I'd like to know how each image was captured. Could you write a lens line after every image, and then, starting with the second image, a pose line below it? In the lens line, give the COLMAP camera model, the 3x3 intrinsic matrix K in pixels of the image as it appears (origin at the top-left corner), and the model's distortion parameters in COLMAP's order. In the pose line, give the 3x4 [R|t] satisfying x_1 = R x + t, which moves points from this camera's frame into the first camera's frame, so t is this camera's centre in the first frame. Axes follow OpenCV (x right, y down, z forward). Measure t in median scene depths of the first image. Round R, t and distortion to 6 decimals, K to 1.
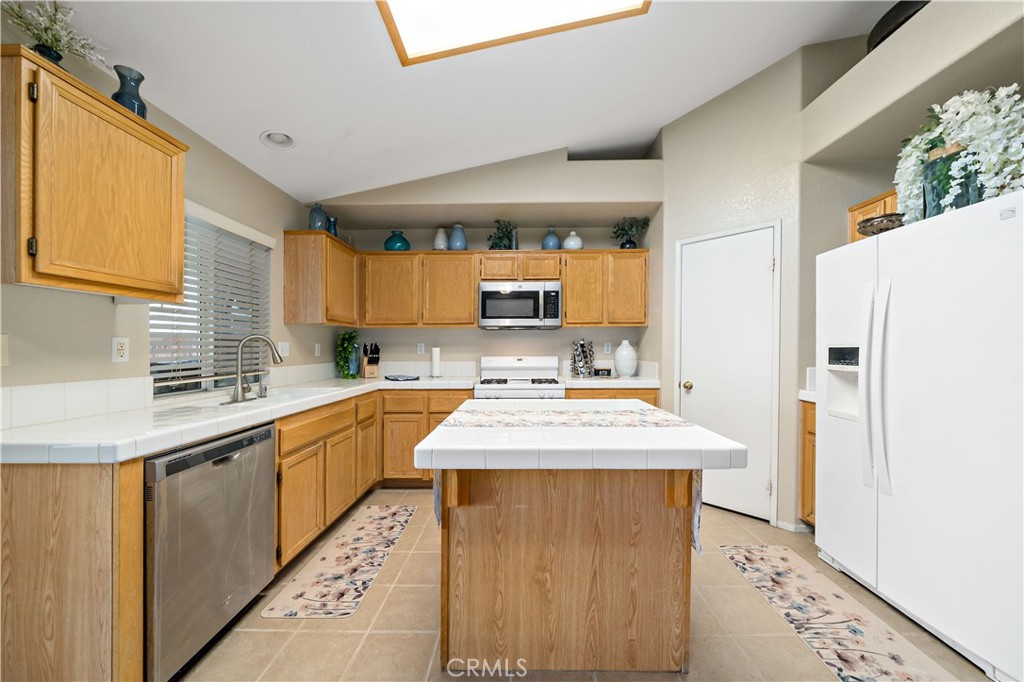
lens RADIAL K [[355.0, 0, 513.0], [0, 355.0, 349.0], [0, 0, 1]] dist [-0.004869, -0.000039]
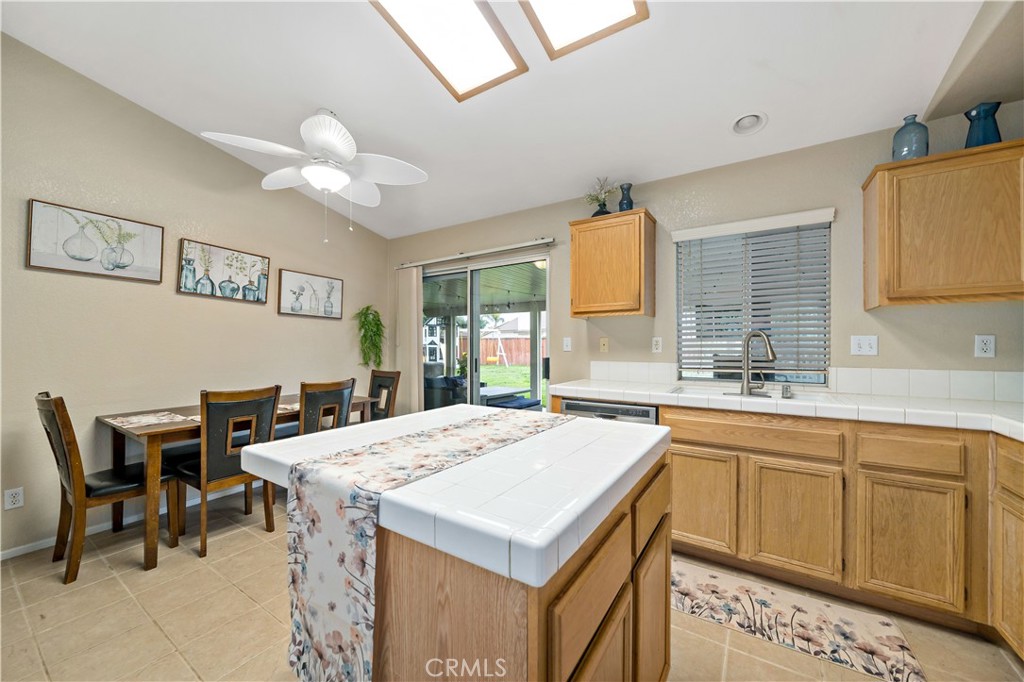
lens RADIAL K [[385.8, 0, 510.6], [0, 385.8, 337.3], [0, 0, 1]] dist [-0.001732, -0.000213]
pose [[-0.526109, -0.008776, -0.850372, 0.547167], [0.002419, 0.999927, -0.011816, -0.009262], [0.850414, -0.008273, -0.526050, 1.016596]]
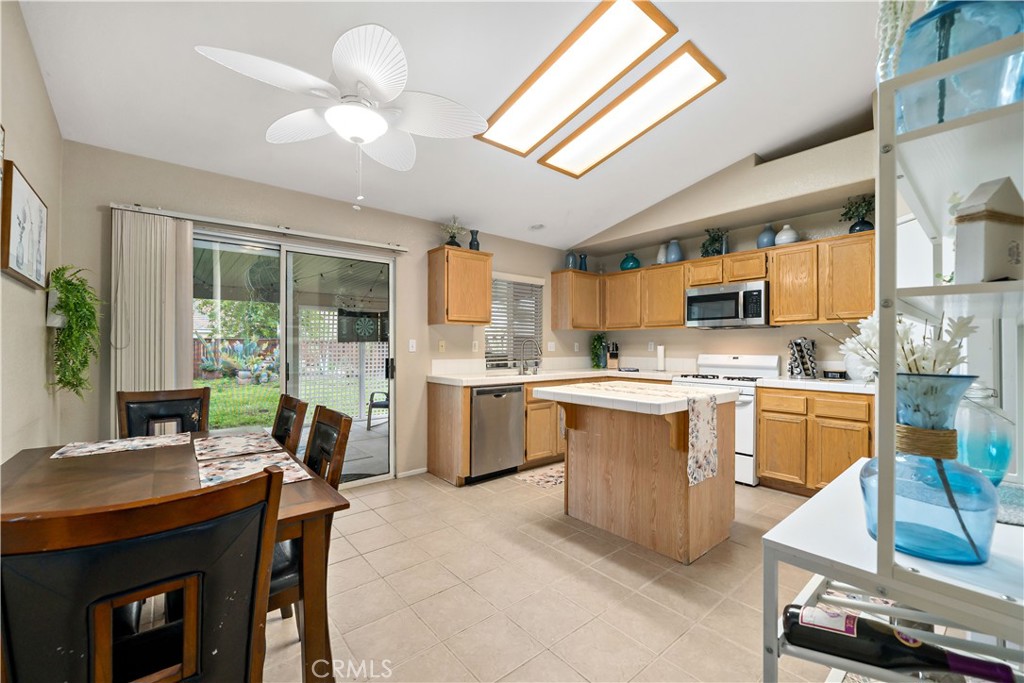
lens RADIAL K [[409.6, 0, 523.8], [0, 409.6, 343.3], [0, 0, 1]] dist [-0.000536, -0.000051]
pose [[0.670310, -0.000560, -0.742081, 0.806536], [-0.005510, 0.999968, -0.005731, -0.003031], [0.742061, 0.007930, 0.670285, -0.412676]]
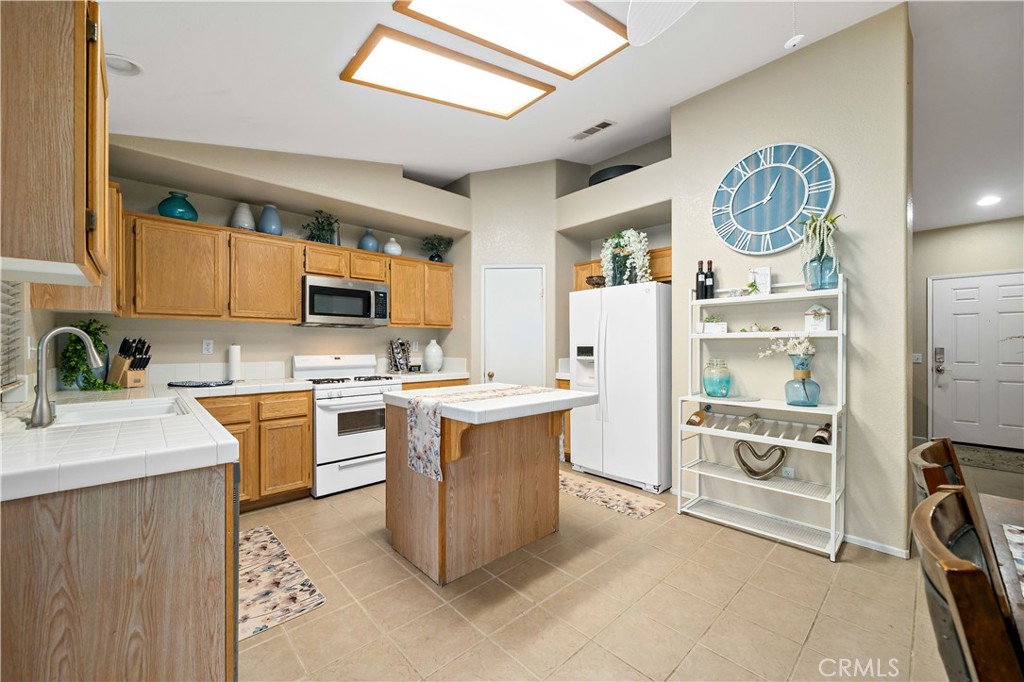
lens RADIAL K [[403.7, 0, 500.7], [0, 403.7, 343.3], [0, 0, 1]] dist [-0.001281, -0.000429]
pose [[0.725684, 0.008033, 0.687981, -0.678389], [-0.000285, 0.999935, -0.011375, 0.002151], [-0.688028, 0.008059, 0.725640, -0.167892]]
